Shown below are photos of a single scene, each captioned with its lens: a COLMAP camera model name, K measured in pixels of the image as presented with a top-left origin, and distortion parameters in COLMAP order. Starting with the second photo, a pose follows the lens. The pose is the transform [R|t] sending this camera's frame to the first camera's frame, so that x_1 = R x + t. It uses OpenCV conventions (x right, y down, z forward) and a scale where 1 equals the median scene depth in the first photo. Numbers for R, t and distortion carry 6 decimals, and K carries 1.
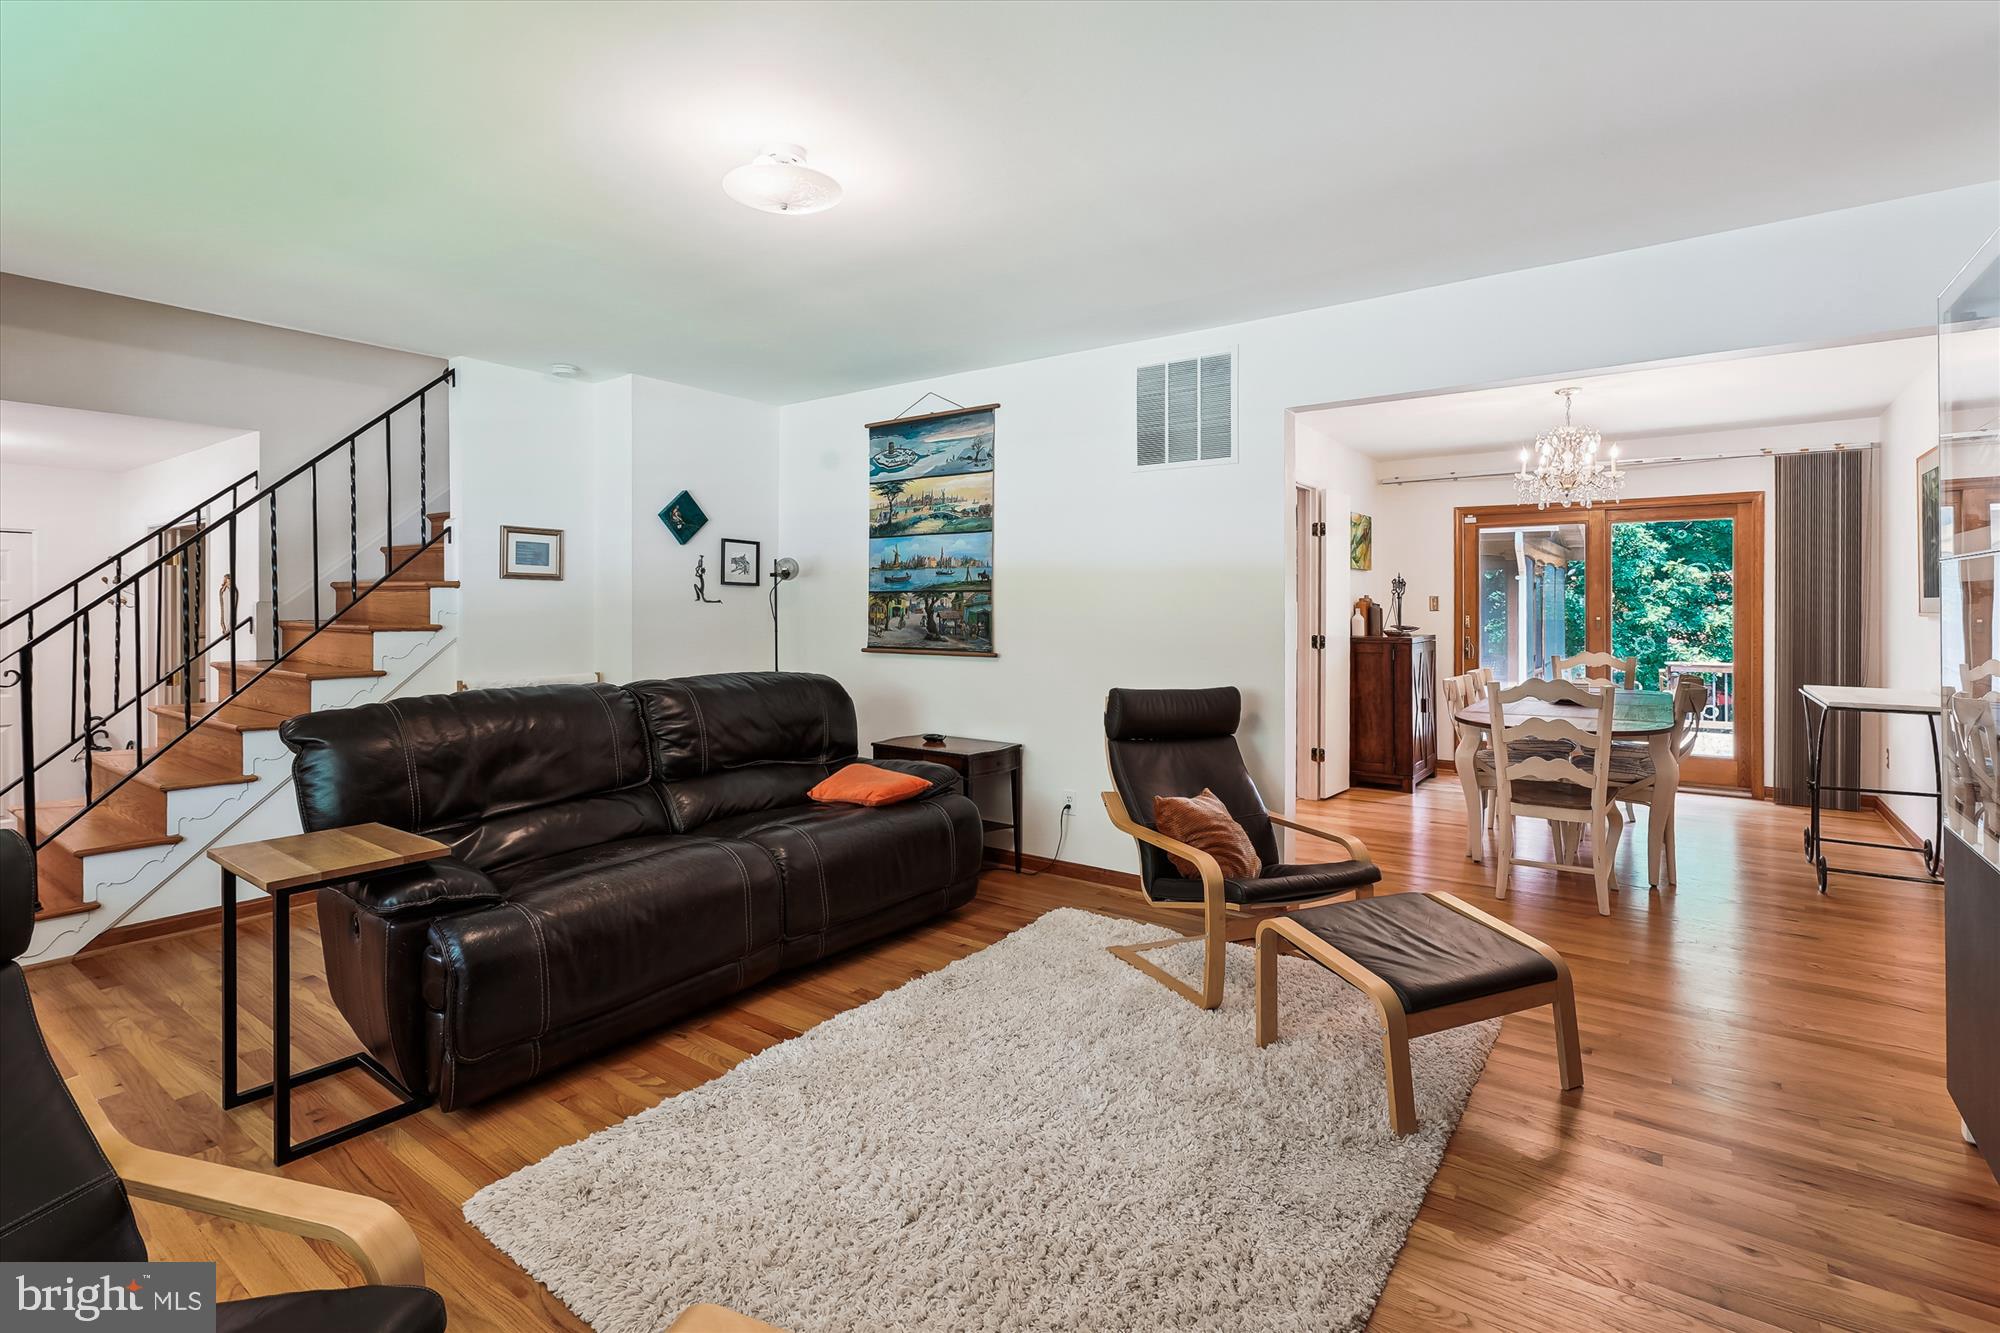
lens RADIAL K [[925.9, 0, 1013.0], [0, 925.9, 614.1], [0, 0, 1]] dist [0.001975, -0.000002]
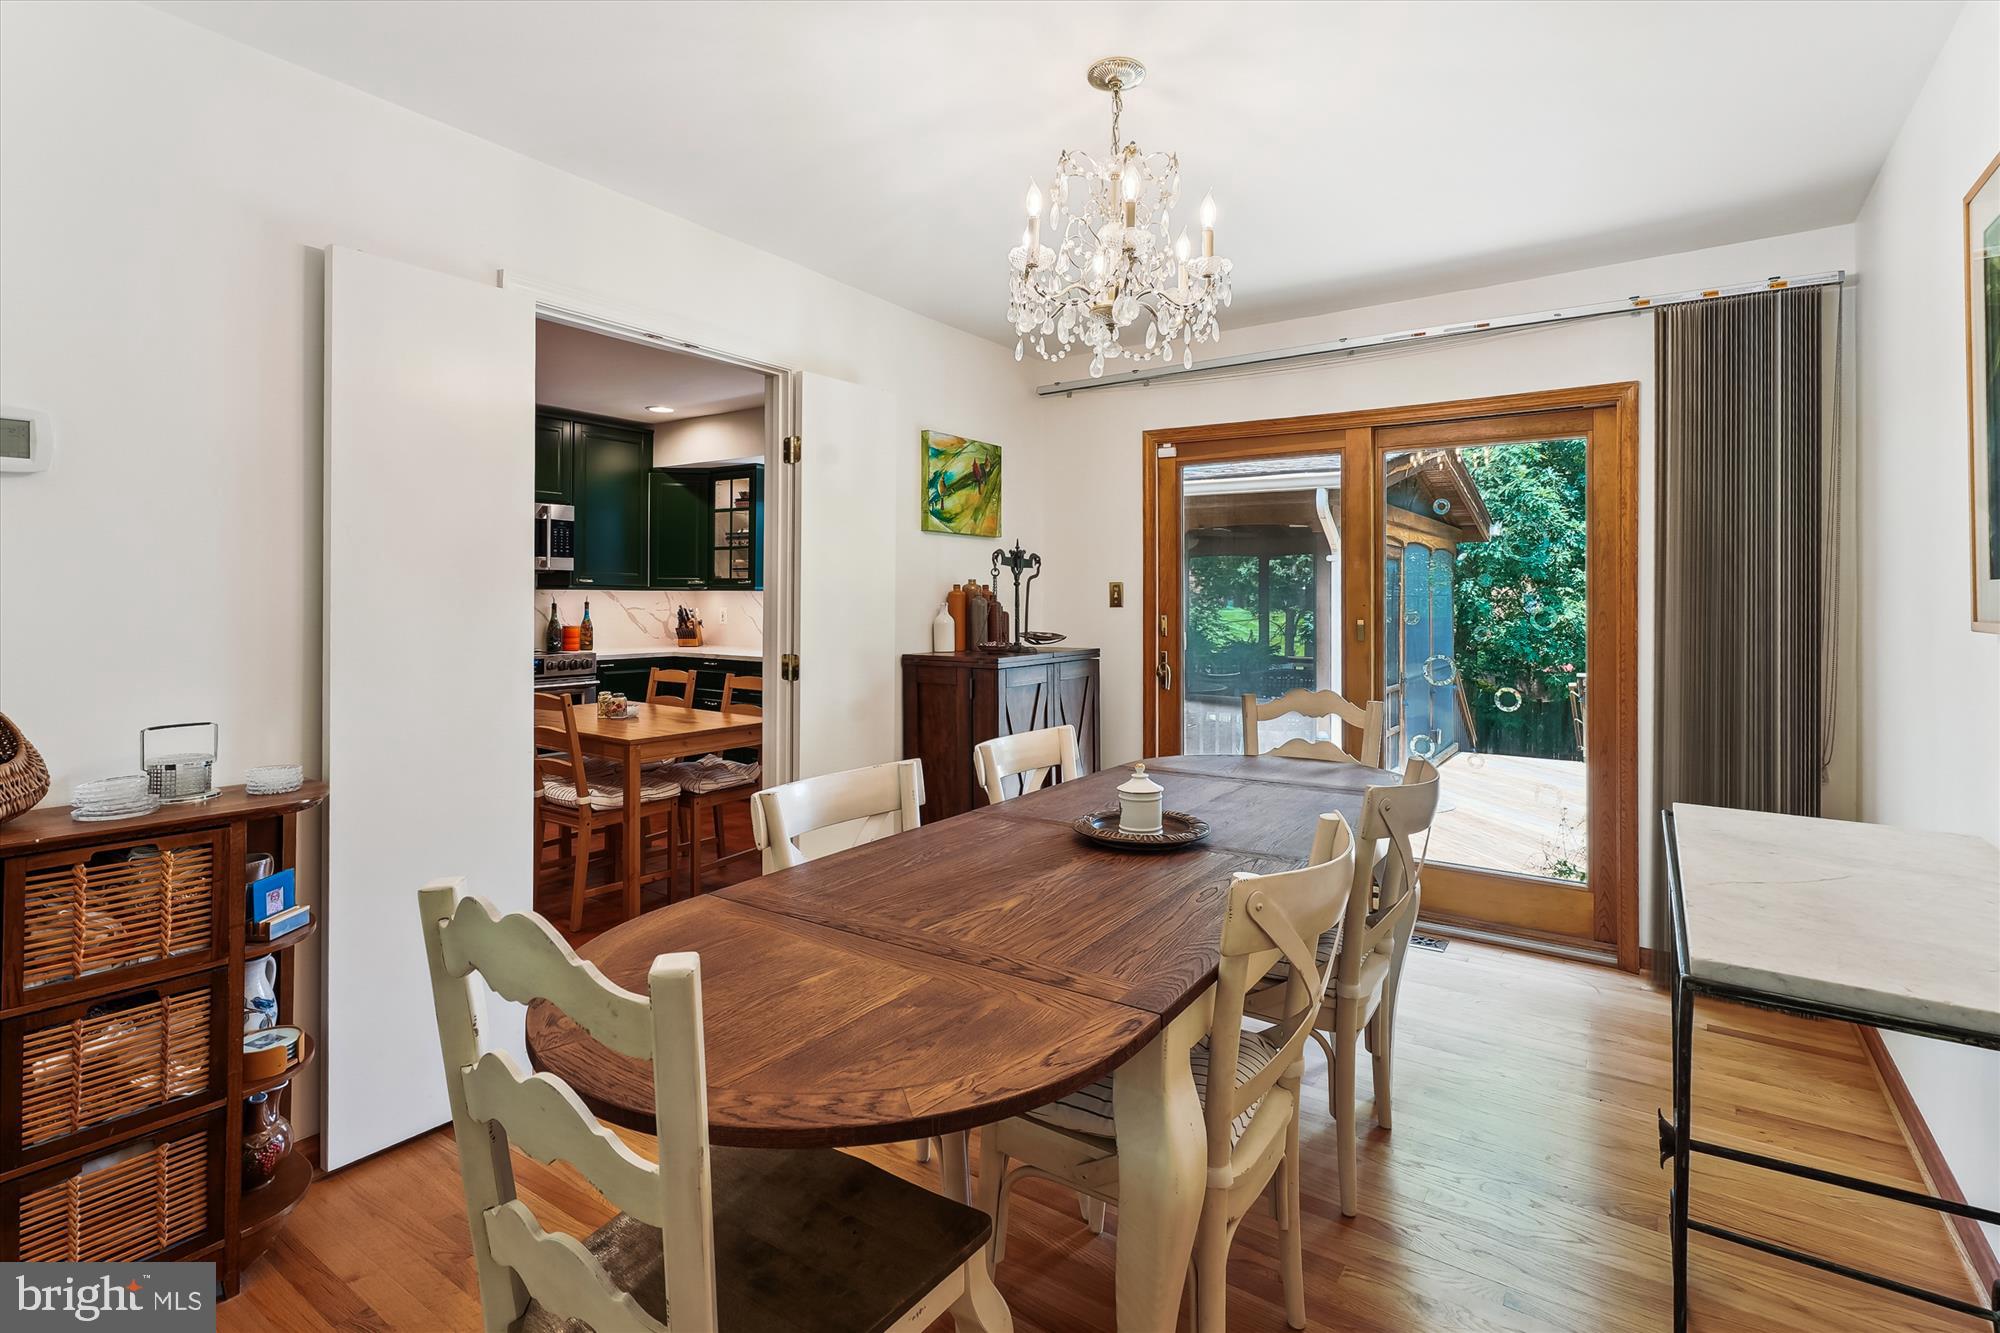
lens RADIAL K [[925.9, 0, 1014.2], [0, 925.9, 598.6], [0, 0, 1]] dist [0.001975, -0.000002]
pose [[0.999759, 0.005855, 0.021181, 0.397389], [-0.005723, 0.999964, -0.006284, -0.005088], [-0.021217, 0.006161, 0.999756, 0.430869]]
